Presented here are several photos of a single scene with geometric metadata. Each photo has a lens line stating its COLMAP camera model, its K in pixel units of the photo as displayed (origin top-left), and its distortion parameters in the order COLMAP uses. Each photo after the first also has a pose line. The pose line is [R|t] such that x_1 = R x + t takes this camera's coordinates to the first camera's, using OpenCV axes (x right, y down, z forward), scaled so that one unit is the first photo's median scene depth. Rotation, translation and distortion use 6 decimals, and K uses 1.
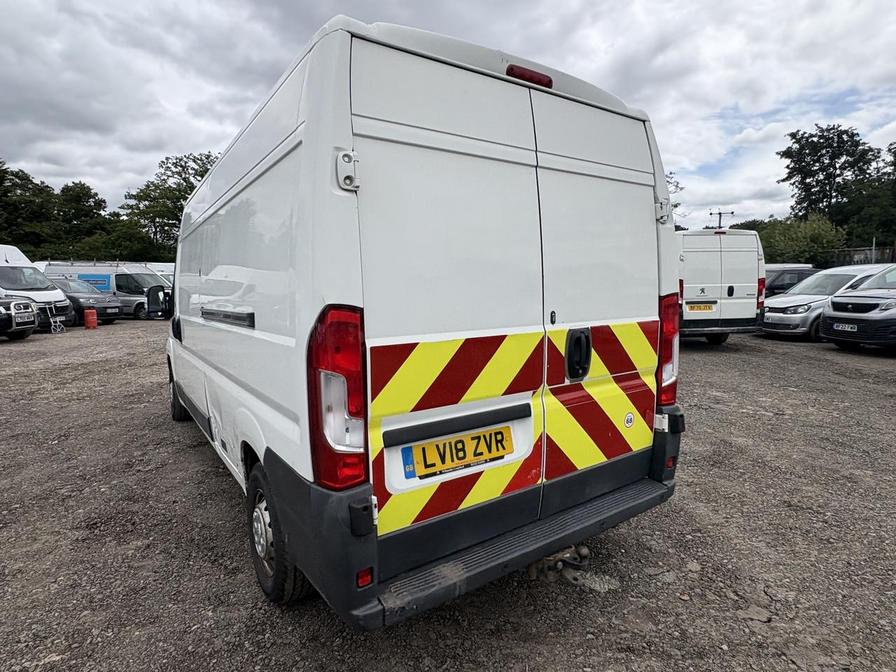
lens RADIAL K [[492.5, 0, 451.1], [0, 492.5, 334.7], [0, 0, 1]] dist [-0.001366, -0.001187]
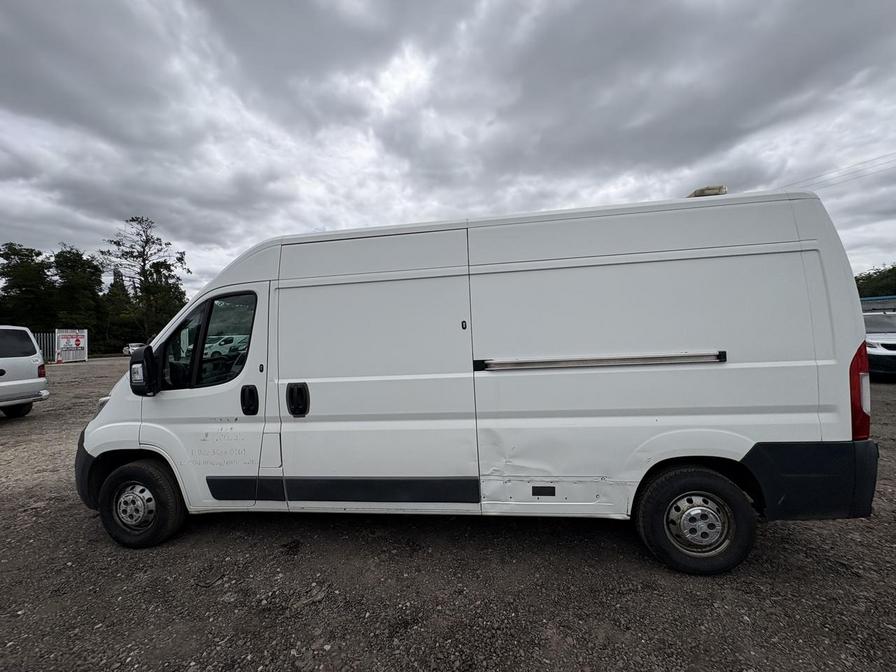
lens RADIAL K [[356.4, 0, 448.1], [0, 356.4, 339.8], [0, 0, 1]] dist [-0.002078, 0.000549]
pose [[0.669078, -0.010649, 0.743116, -1.404581], [0.094996, 0.992921, -0.071303, -0.072738], [-0.737096, 0.118301, 0.665353, 0.752660]]
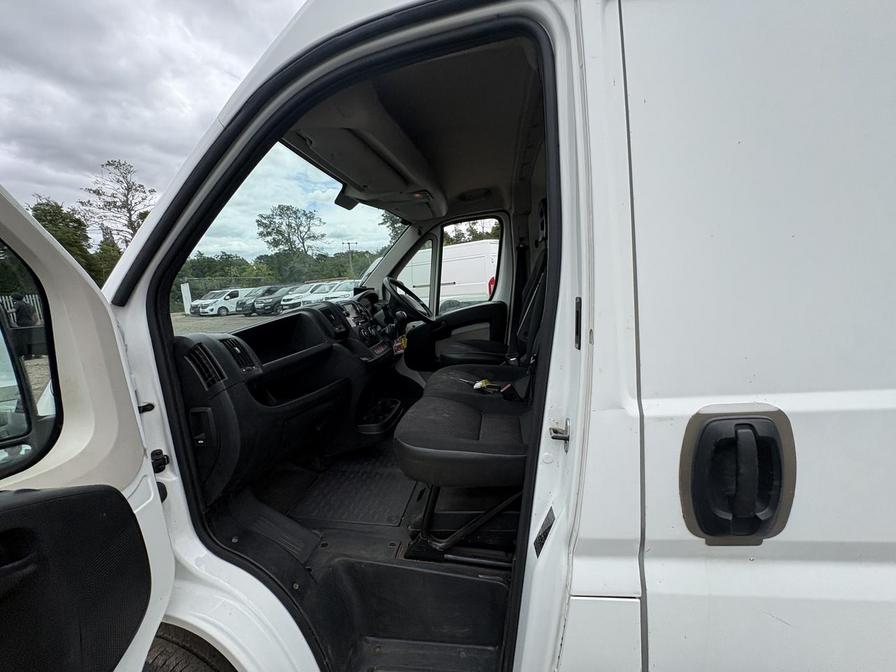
lens RADIAL K [[356.4, 0, 447.3], [0, 356.4, 341.0], [0, 0, 1]] dist [-0.002078, 0.000549]
pose [[0.672702, -0.151052, 0.724331, -1.239339], [0.135569, 0.987530, 0.080033, -0.155434], [-0.727388, 0.044359, 0.684791, 1.716425]]
